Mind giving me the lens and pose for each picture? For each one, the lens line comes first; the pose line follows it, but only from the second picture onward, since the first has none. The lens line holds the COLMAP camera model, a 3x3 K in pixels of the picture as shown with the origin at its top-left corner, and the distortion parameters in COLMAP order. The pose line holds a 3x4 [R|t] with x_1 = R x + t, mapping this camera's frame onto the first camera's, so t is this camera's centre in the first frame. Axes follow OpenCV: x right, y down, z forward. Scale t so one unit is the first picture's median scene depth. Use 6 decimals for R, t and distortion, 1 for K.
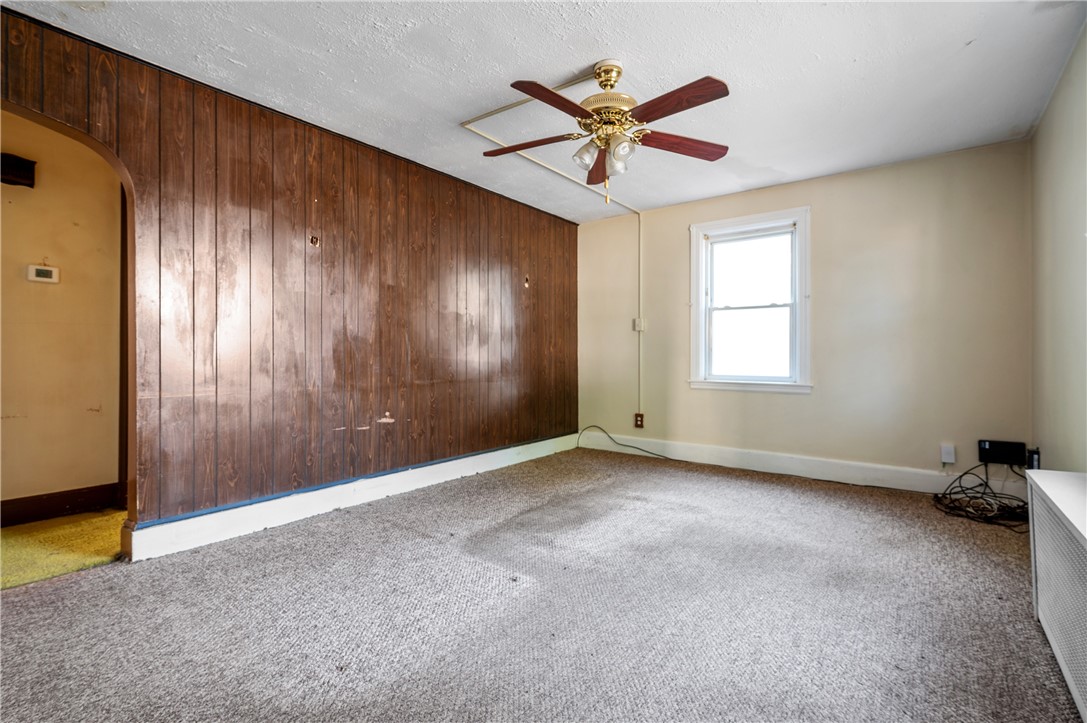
lens RADIAL K [[506.0, 0, 541.8], [0, 506.0, 361.3], [0, 0, 1]] dist [0.001388, -0.000290]
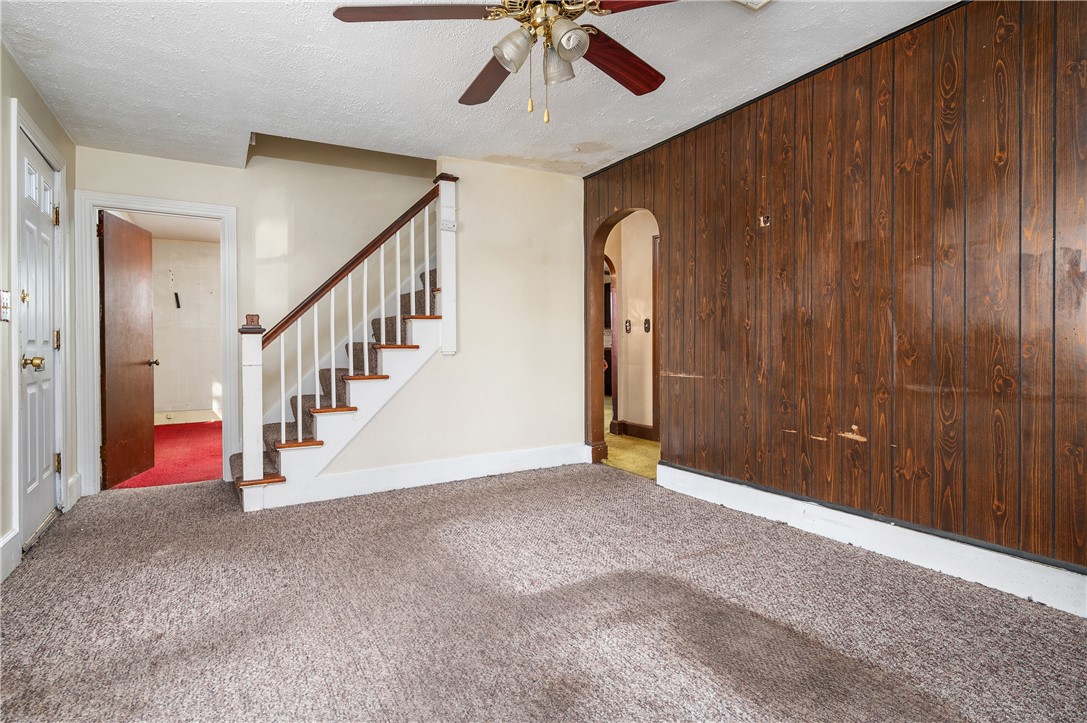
lens RADIAL K [[553.7, 0, 529.6], [0, 553.7, 346.6], [0, 0, 1]] dist [-0.004997, 0.000255]
pose [[-0.387931, 0.004128, -0.921679, 0.589247], [-0.001654, 0.999985, 0.005175, -0.011105], [0.921687, 0.003532, -0.387918, 0.910253]]
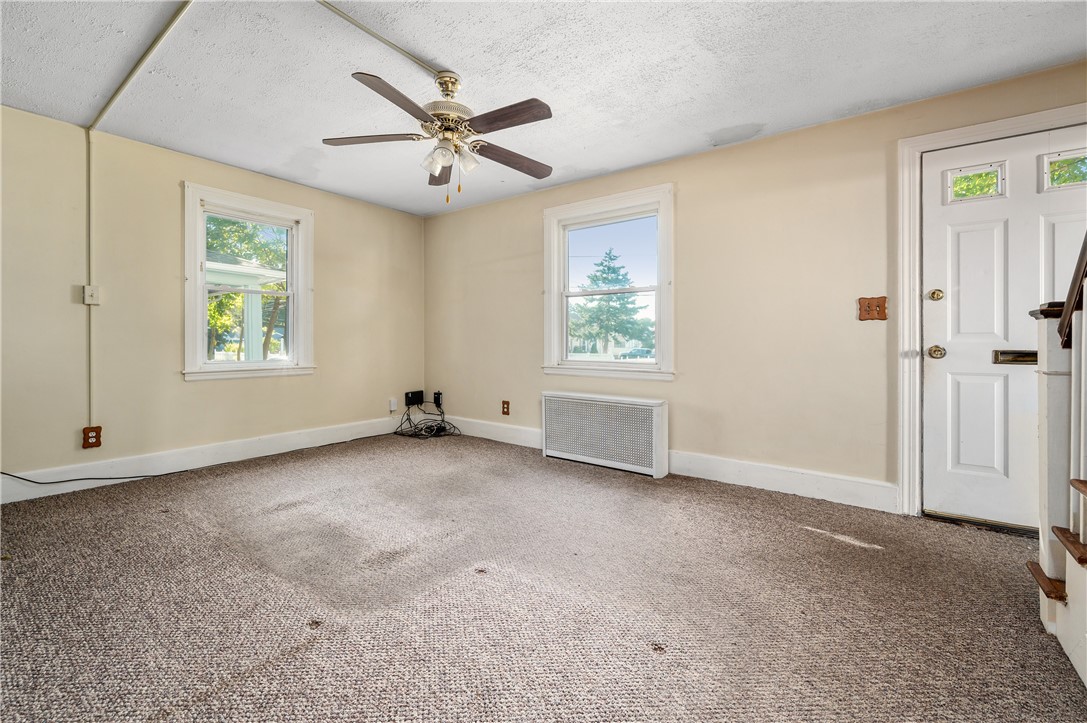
lens RADIAL K [[469.9, 0, 538.0], [0, 469.9, 338.4], [0, 0, 1]] dist [-0.003510, -0.000519]
pose [[-0.021911, 0.002855, 0.999756, -0.635587], [0.009039, 0.999956, -0.002658, -0.010381], [-0.999719, 0.008979, -0.021936, 0.593717]]
